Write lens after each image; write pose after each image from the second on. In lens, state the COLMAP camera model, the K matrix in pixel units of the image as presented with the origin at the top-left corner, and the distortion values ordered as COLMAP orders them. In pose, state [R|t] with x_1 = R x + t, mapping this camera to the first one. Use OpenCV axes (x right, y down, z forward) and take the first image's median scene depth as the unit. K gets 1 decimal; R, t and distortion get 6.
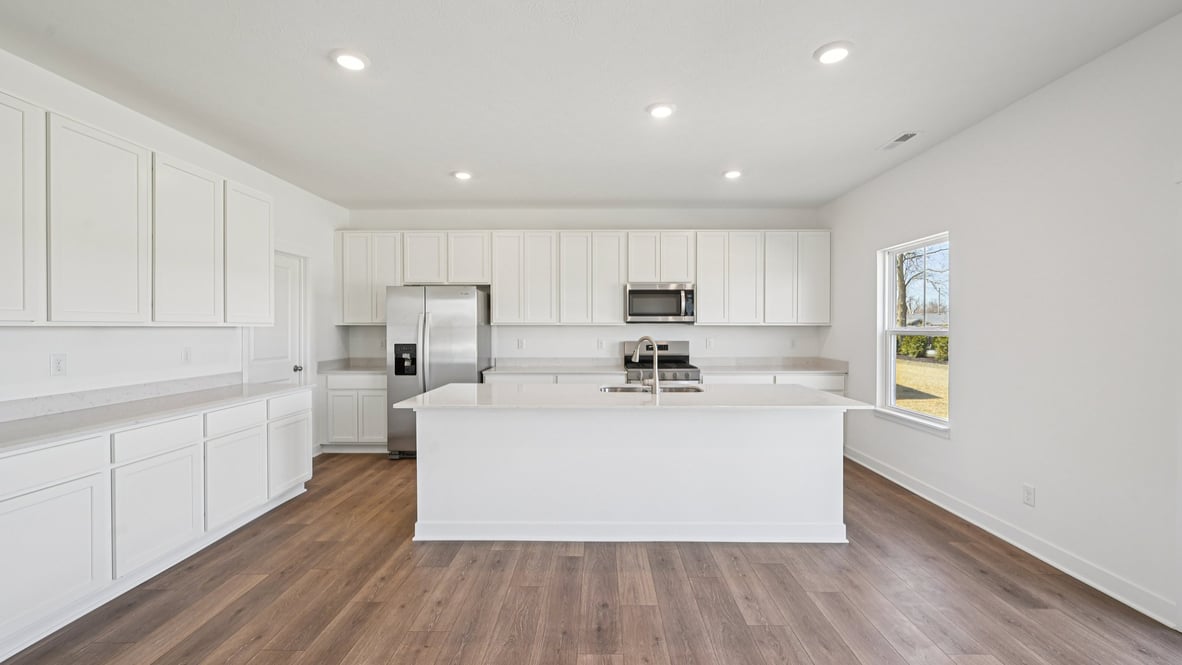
lens RADIAL K [[464.6, 0, 594.7], [0, 464.6, 331.0], [0, 0, 1]] dist [-0.000186, -0.000055]
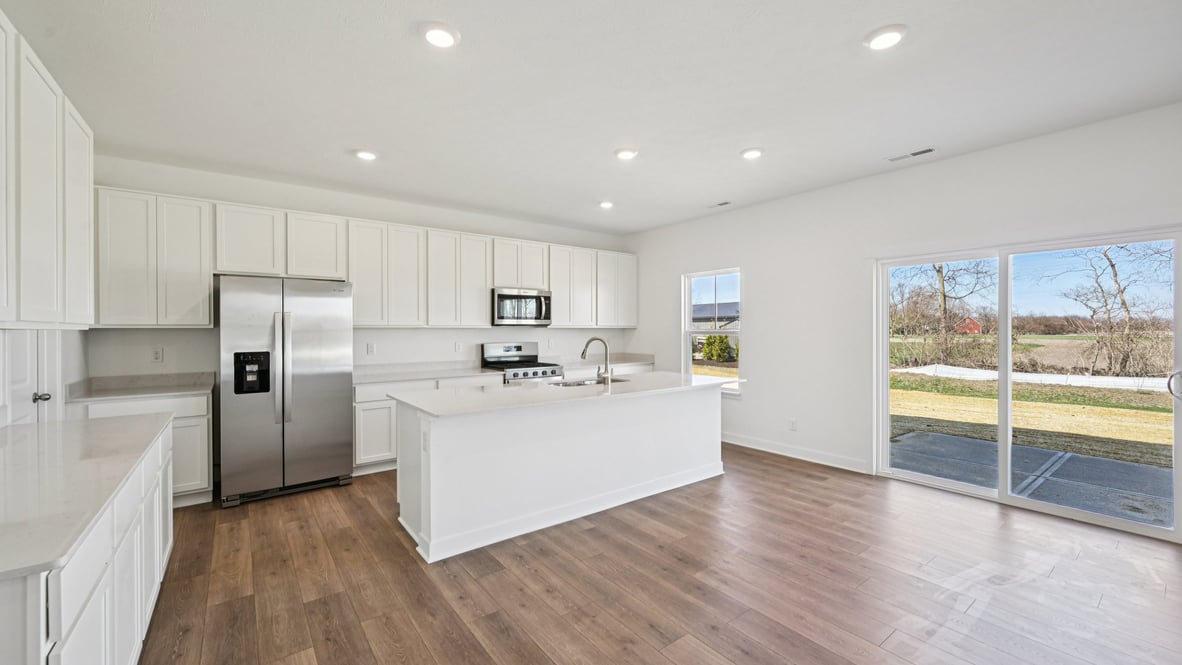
lens RADIAL K [[463.8, 0, 591.0], [0, 463.8, 332.5], [0, 0, 1]] dist [-0.000436, 0.000047]
pose [[0.790252, -0.007134, 0.612740, -0.436292], [0.008790, 0.999961, 0.000306, -0.000407], [-0.612719, 0.005145, 0.790284, 0.051482]]
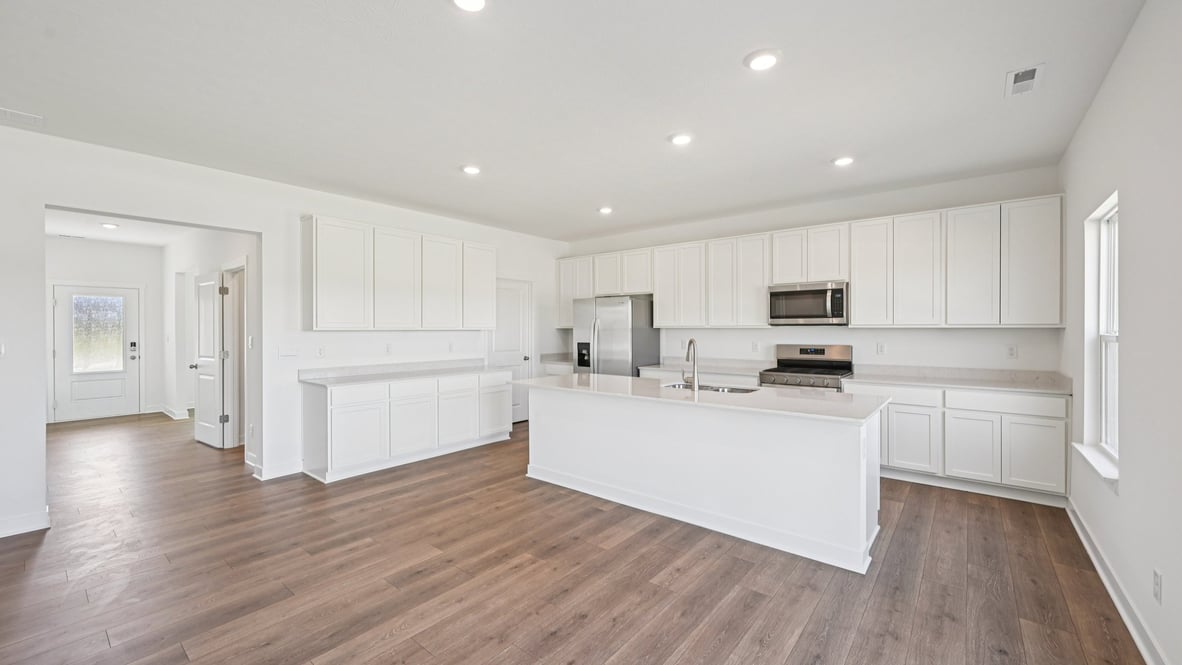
lens RADIAL K [[463.8, 0, 591.0], [0, 463.8, 332.5], [0, 0, 1]] dist [-0.000436, 0.000047]
pose [[0.781632, 0.003946, -0.623727, 0.426668], [-0.004015, 0.999991, 0.001295, -0.002618], [0.623727, 0.001492, 0.781641, -0.010072]]
